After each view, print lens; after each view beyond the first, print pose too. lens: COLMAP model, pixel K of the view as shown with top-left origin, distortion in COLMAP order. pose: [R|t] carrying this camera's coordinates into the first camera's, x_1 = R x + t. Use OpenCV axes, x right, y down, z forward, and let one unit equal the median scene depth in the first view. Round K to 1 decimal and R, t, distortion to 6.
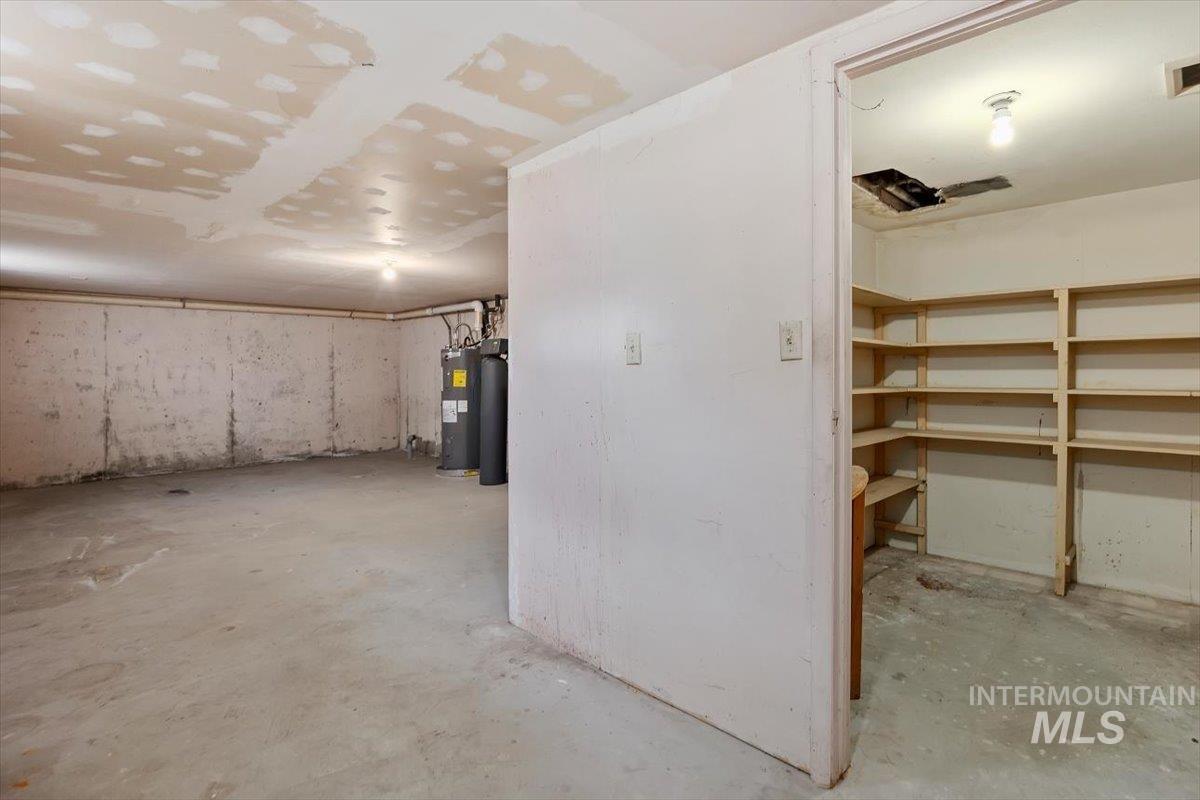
lens RADIAL K [[564.7, 0, 606.3], [0, 564.7, 373.4], [0, 0, 1]] dist [-0.012245, 0.001686]
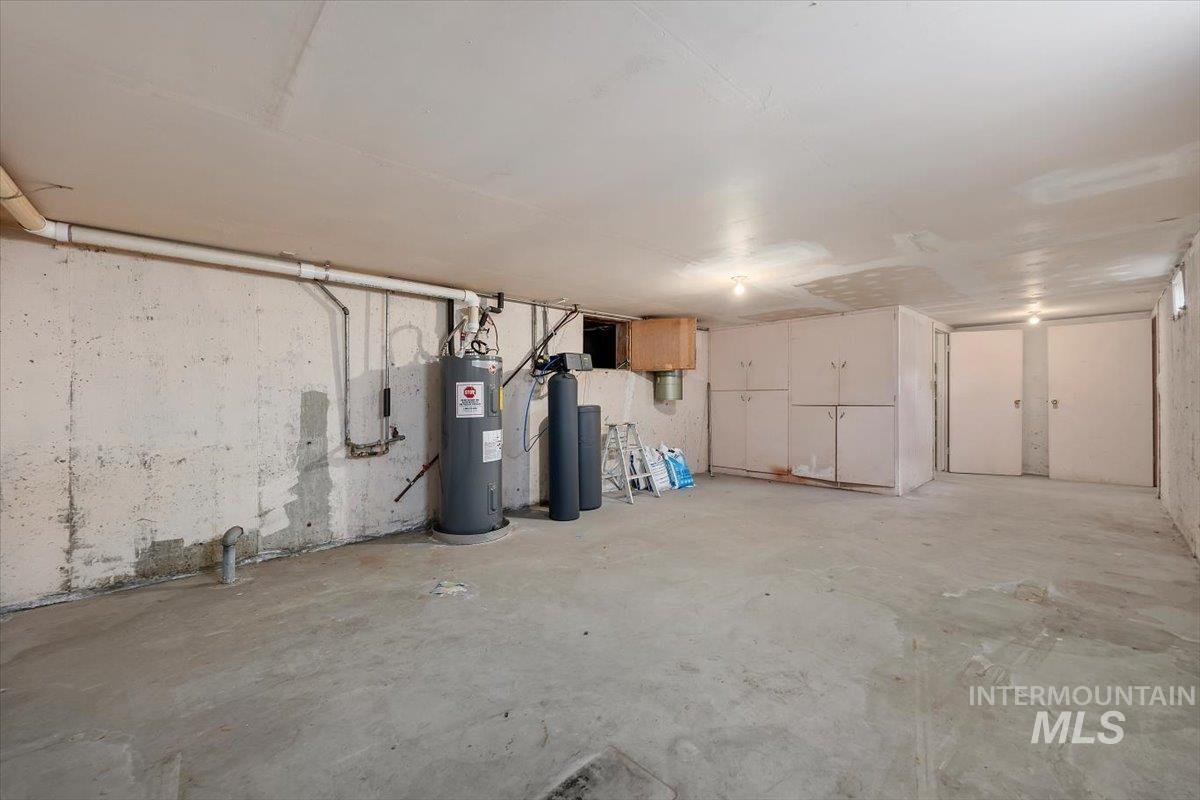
lens RADIAL K [[469.9, 0, 601.0], [0, 469.9, 399.7], [0, 0, 1]] dist [-0.004009, 0.000288]
pose [[0.048727, -0.003698, 0.998805, -0.759994], [0.004111, 0.999985, 0.003501, 0.007630], [-0.998804, 0.003935, 0.048742, 0.744591]]
